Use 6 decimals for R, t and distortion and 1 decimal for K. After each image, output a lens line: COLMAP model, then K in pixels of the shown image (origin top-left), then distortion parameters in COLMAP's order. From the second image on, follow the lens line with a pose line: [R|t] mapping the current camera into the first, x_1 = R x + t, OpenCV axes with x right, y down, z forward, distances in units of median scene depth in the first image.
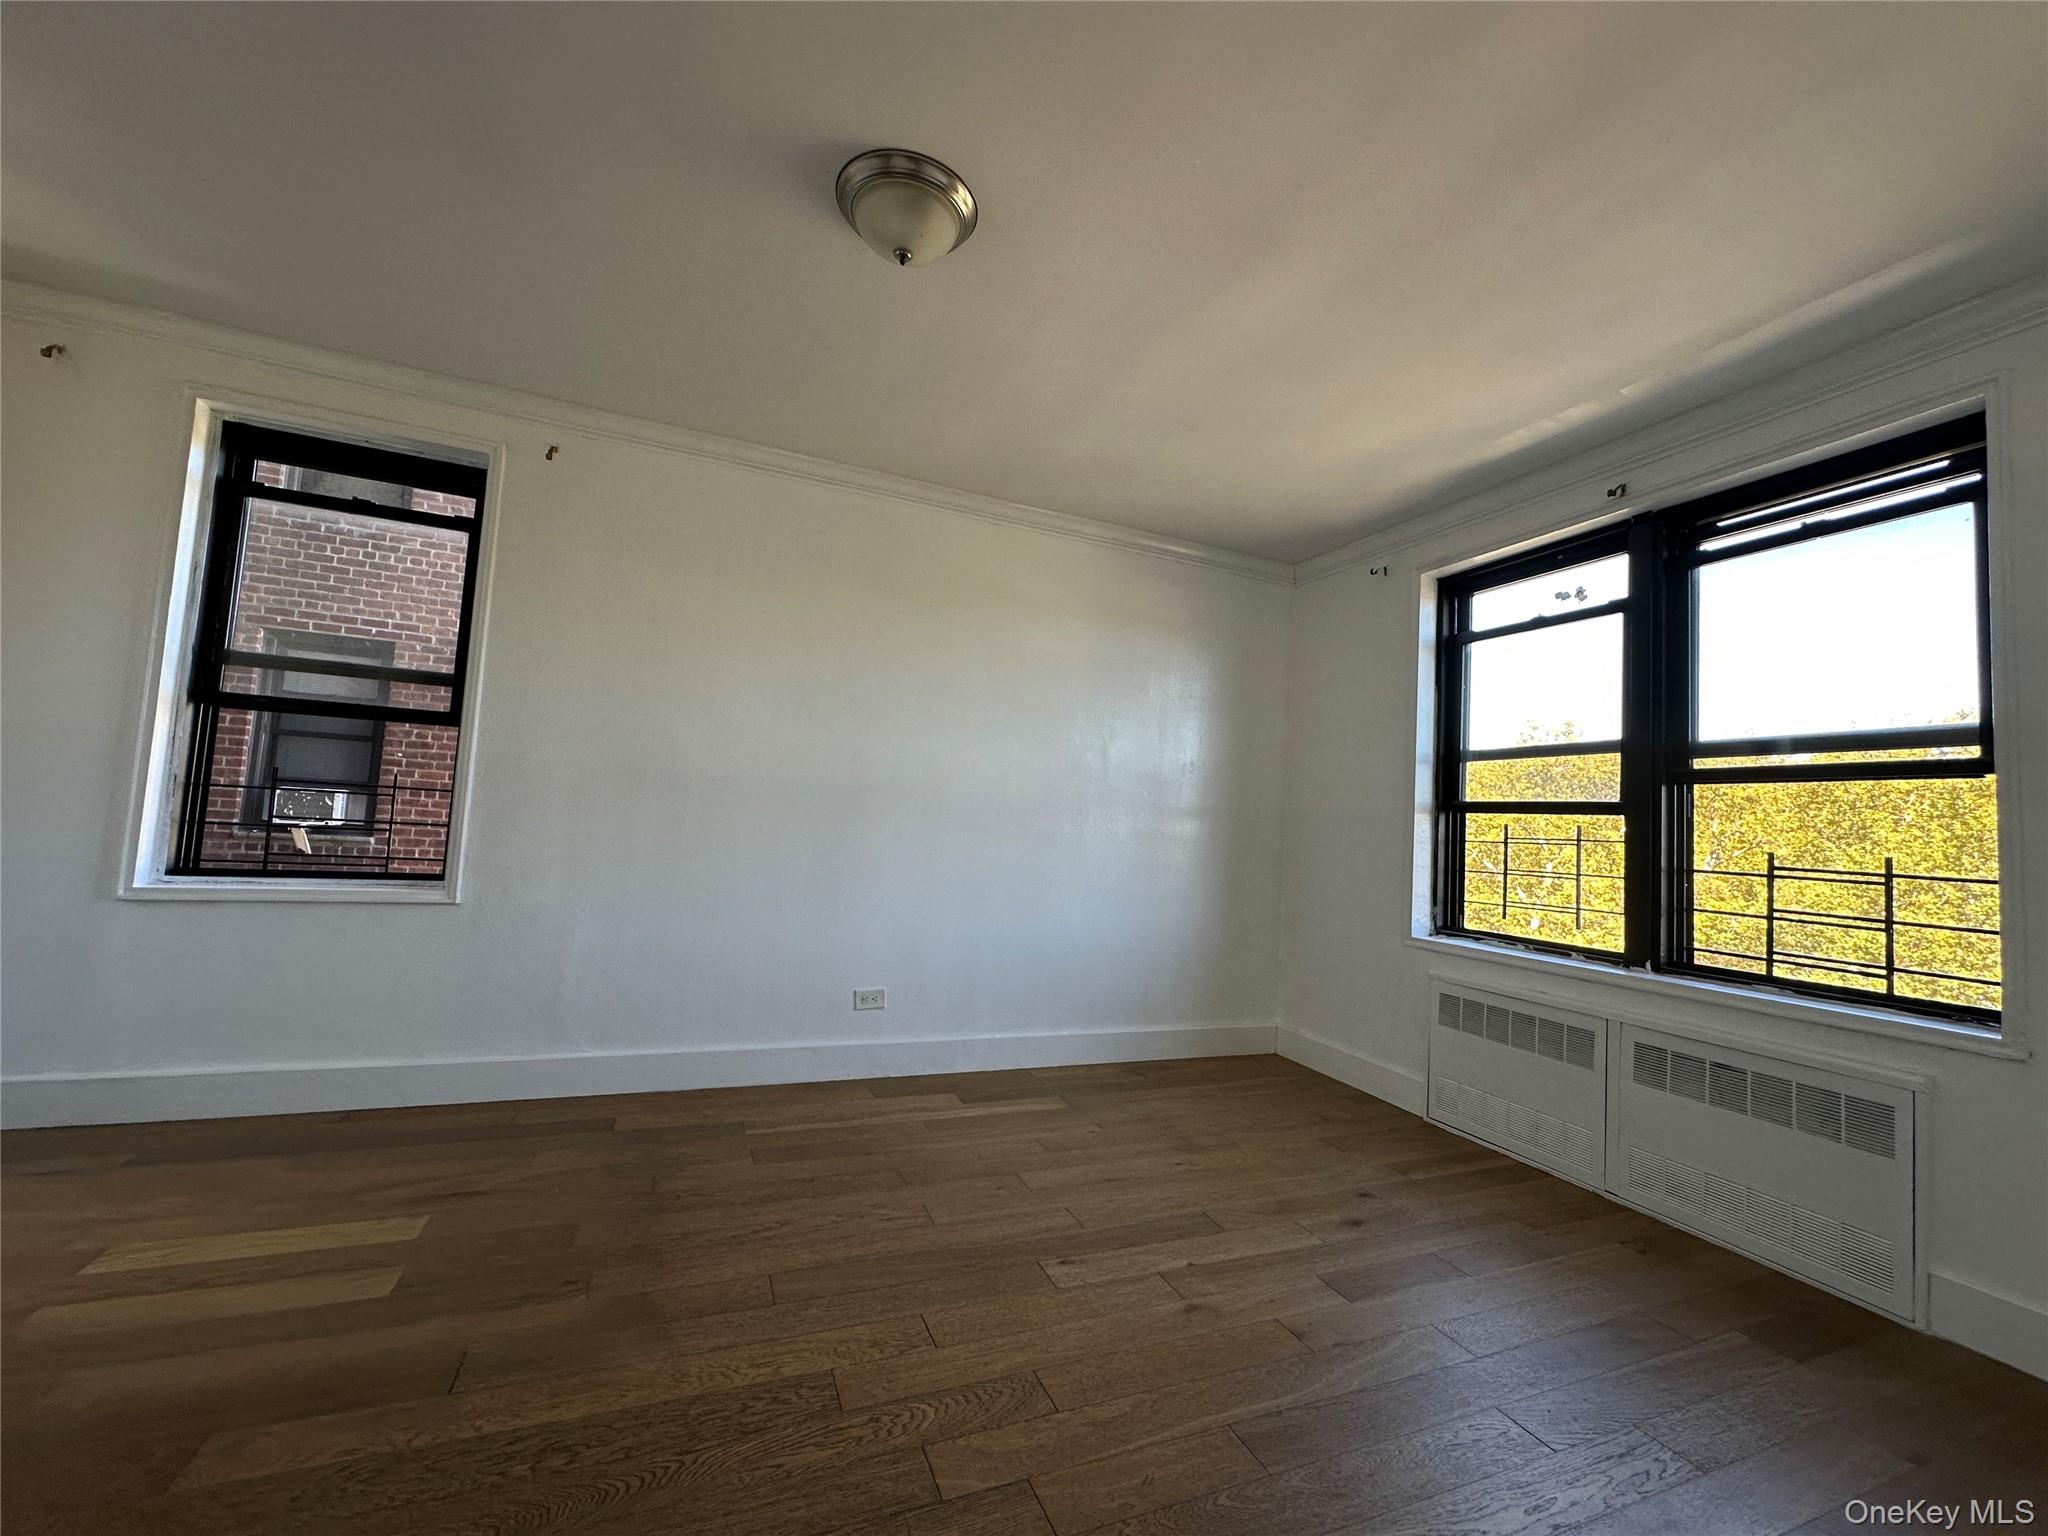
lens RADIAL K [[811.7, 0, 1026.2], [0, 811.7, 767.9], [0, 0, 1]] dist [-0.002203, 0.000830]
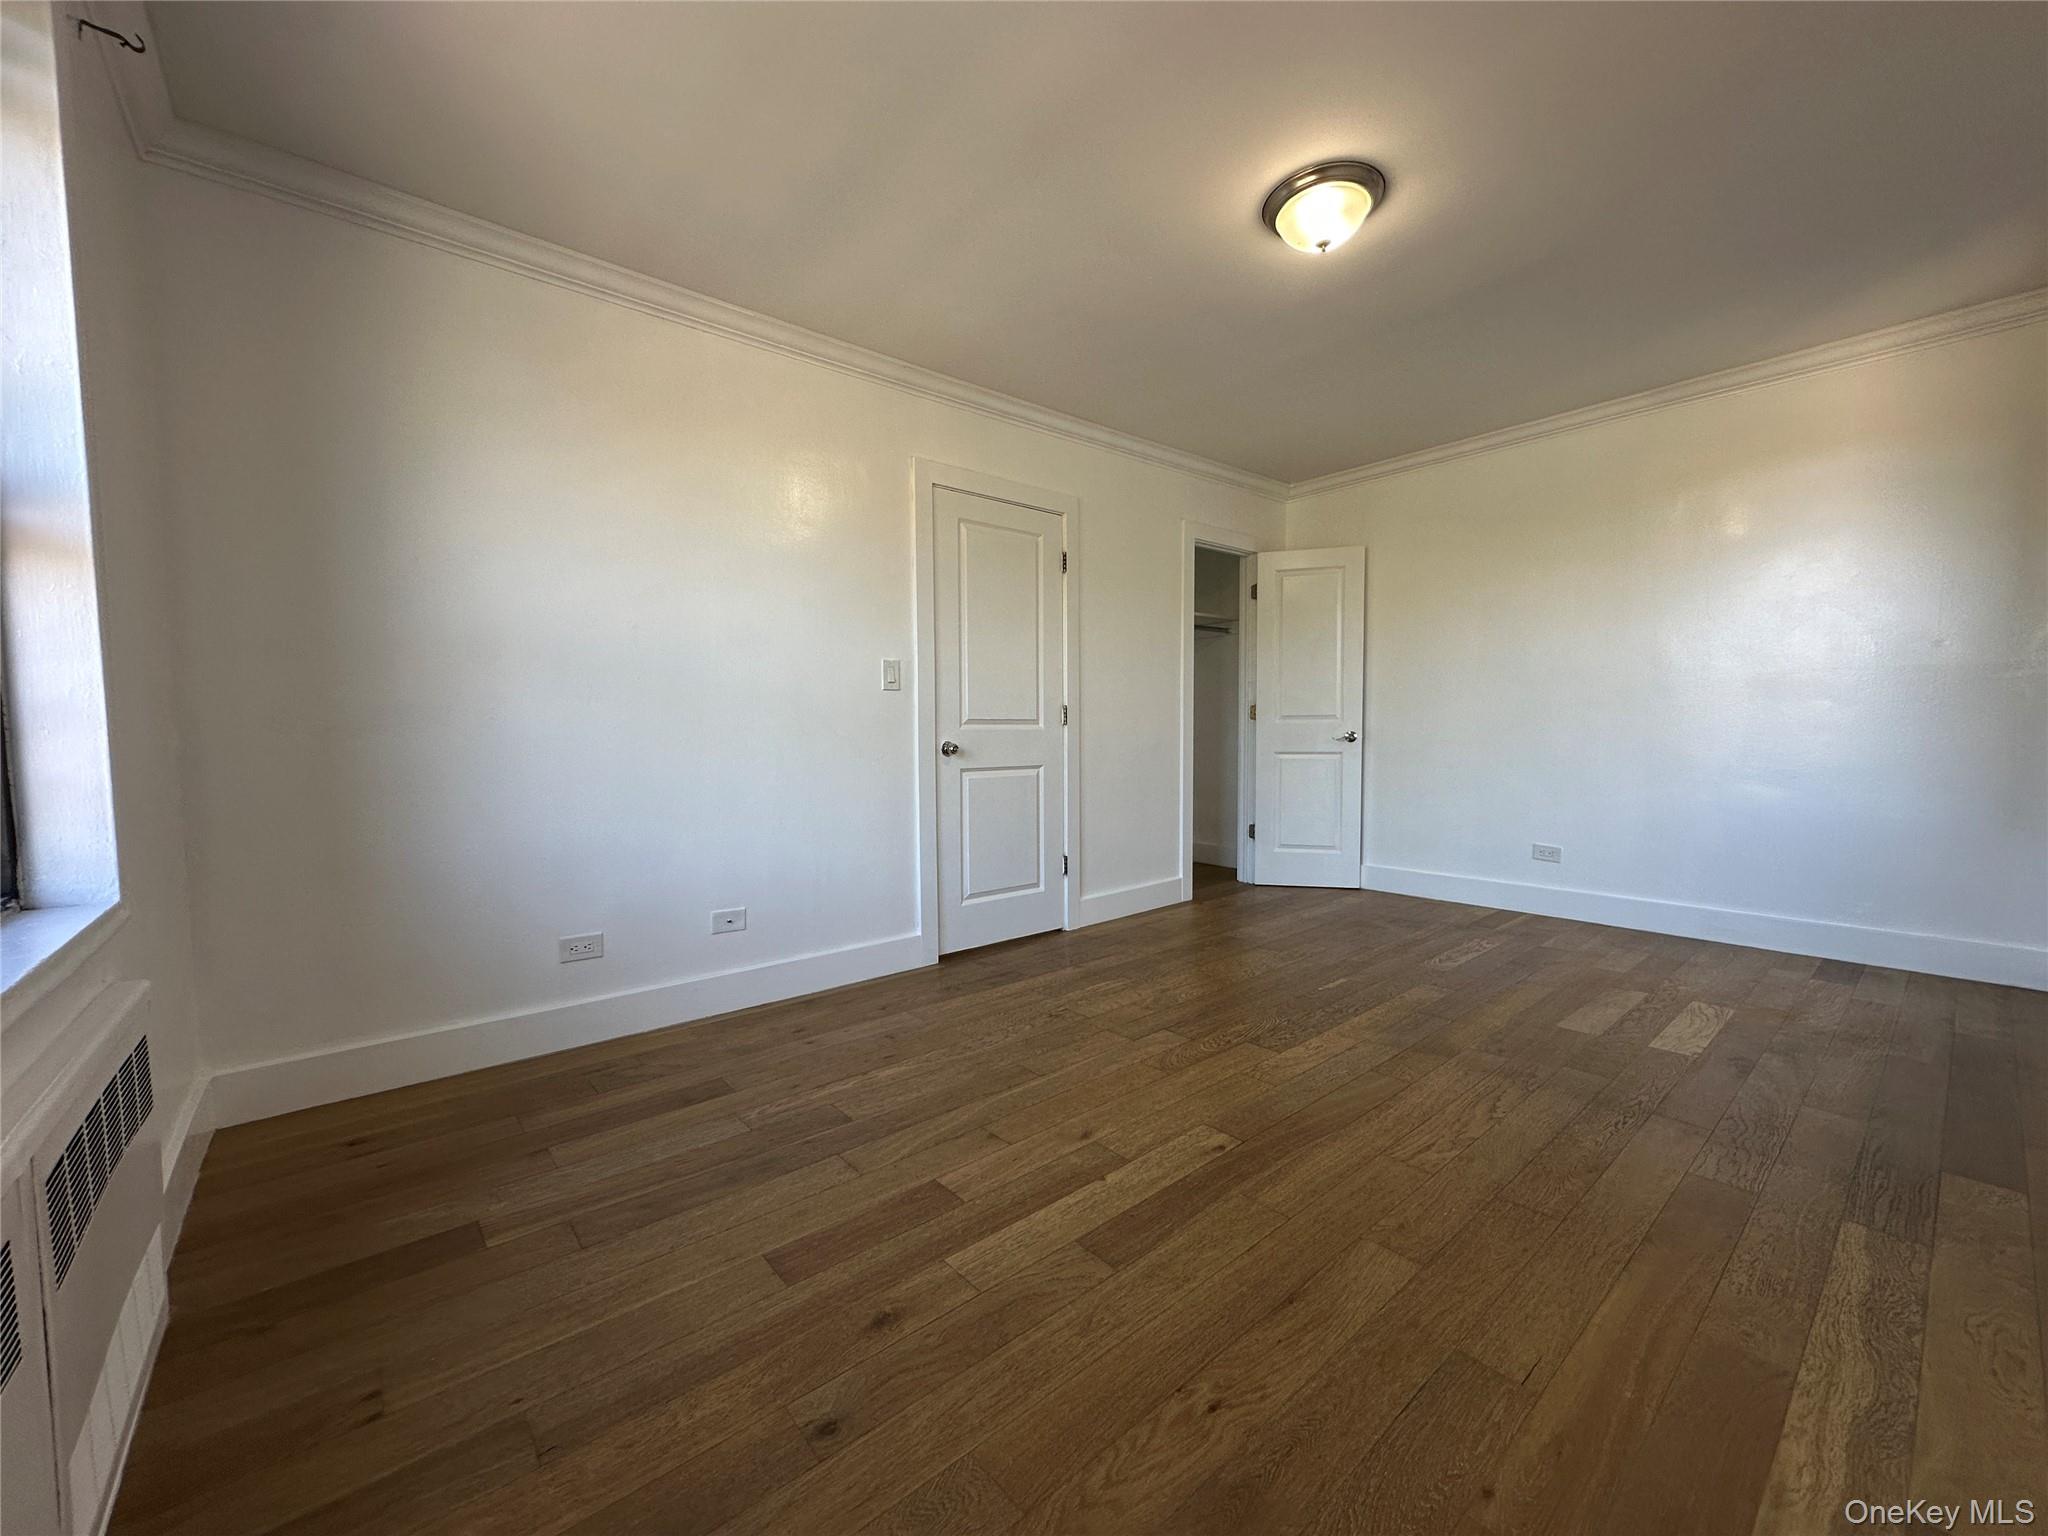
lens RADIAL K [[811.7, 0, 1023.2], [0, 811.7, 772.9], [0, 0, 1]] dist [-0.002203, 0.000830]
pose [[-0.952488, -0.032701, -0.302814, 0.433291], [-0.024416, 0.999218, -0.031105, 0.150652], [0.303595, -0.022234, -0.952542, 1.393829]]
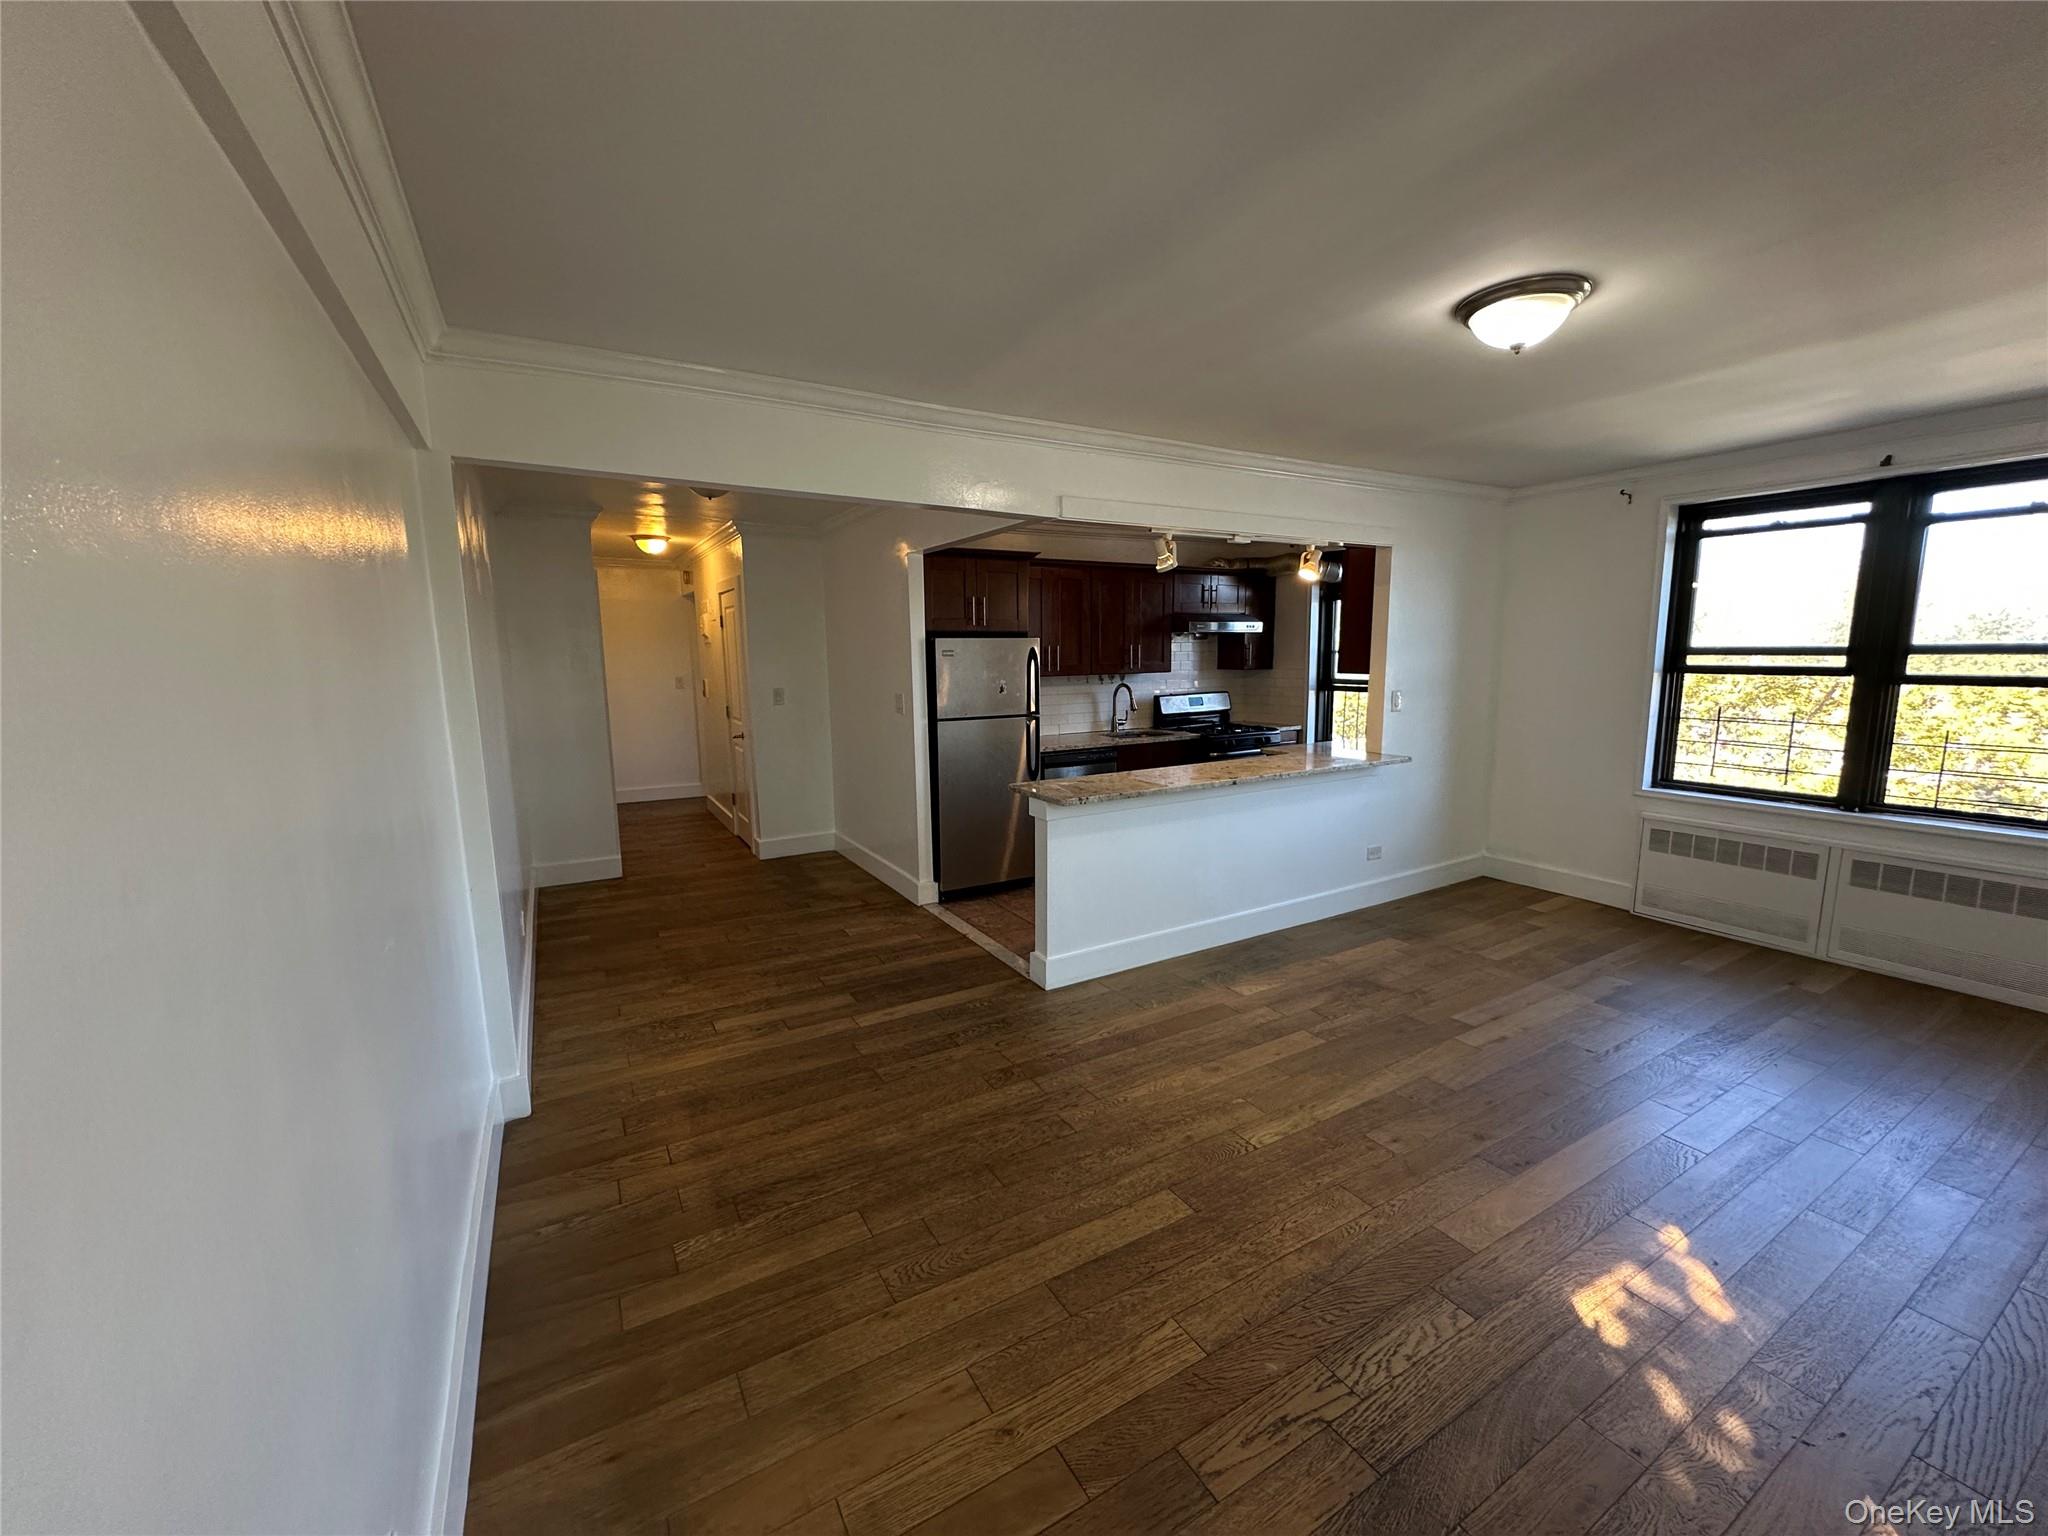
lens RADIAL K [[811.7, 0, 1023.0], [0, 811.7, 767.7], [0, 0, 1]] dist [-0.002203, 0.000830]
pose [[0.990214, -0.101871, 0.095389, -0.827314], [0.079038, 0.972676, 0.218299, -0.254139], [-0.115021, -0.208624, 0.971209, -0.213582]]
